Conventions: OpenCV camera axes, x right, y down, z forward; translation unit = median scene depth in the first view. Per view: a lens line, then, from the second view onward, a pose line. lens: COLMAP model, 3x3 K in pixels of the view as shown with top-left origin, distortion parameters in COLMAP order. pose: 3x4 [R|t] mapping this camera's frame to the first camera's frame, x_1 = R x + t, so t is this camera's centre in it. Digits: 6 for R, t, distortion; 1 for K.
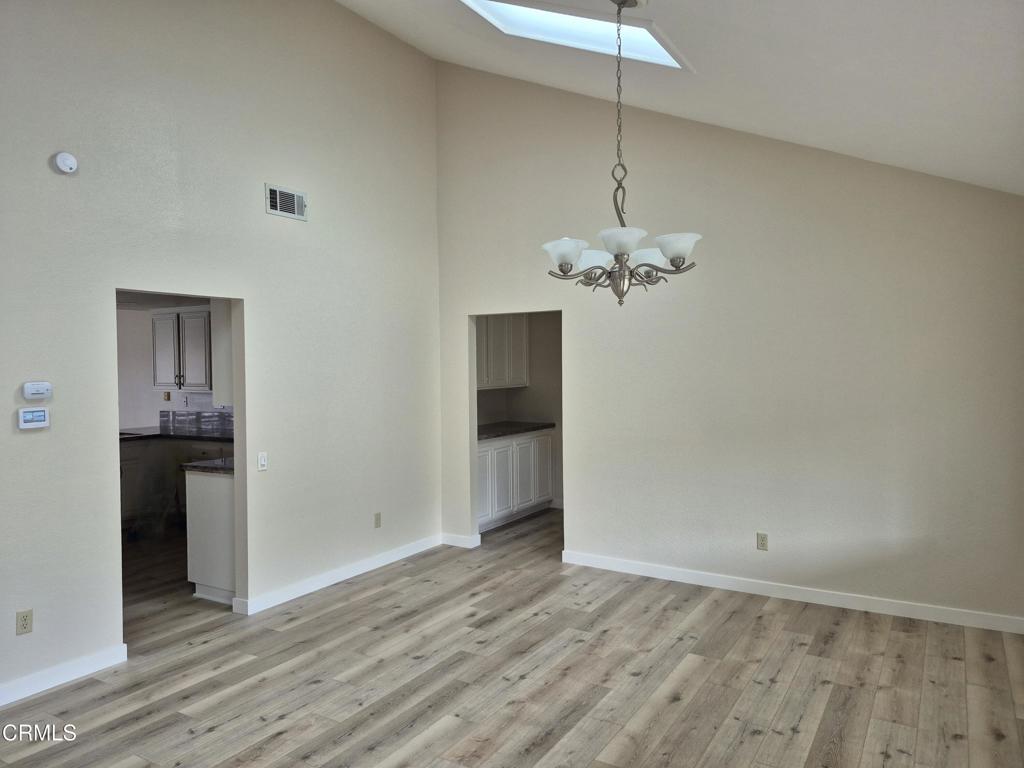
lens RADIAL K [[703.3, 0, 512.0], [0, 703.3, 384.0], [0, 0, 1]] dist [0.008938, 0.006842]
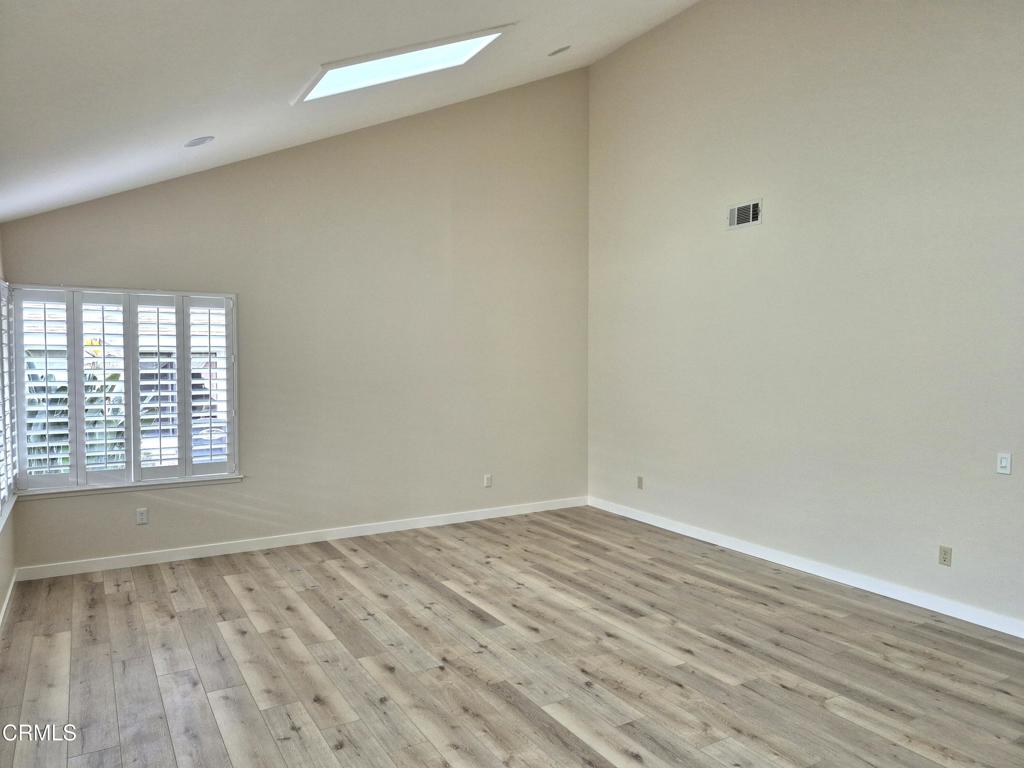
lens RADIAL K [[703.3, 0, 512.0], [0, 703.3, 384.0], [0, 0, 1]] dist [0.008938, 0.006842]
pose [[-0.481335, 0.034909, -0.875841, 0.946475], [0.014504, 0.999387, 0.031863, -0.023839], [0.876417, 0.002634, -0.481547, 1.321071]]
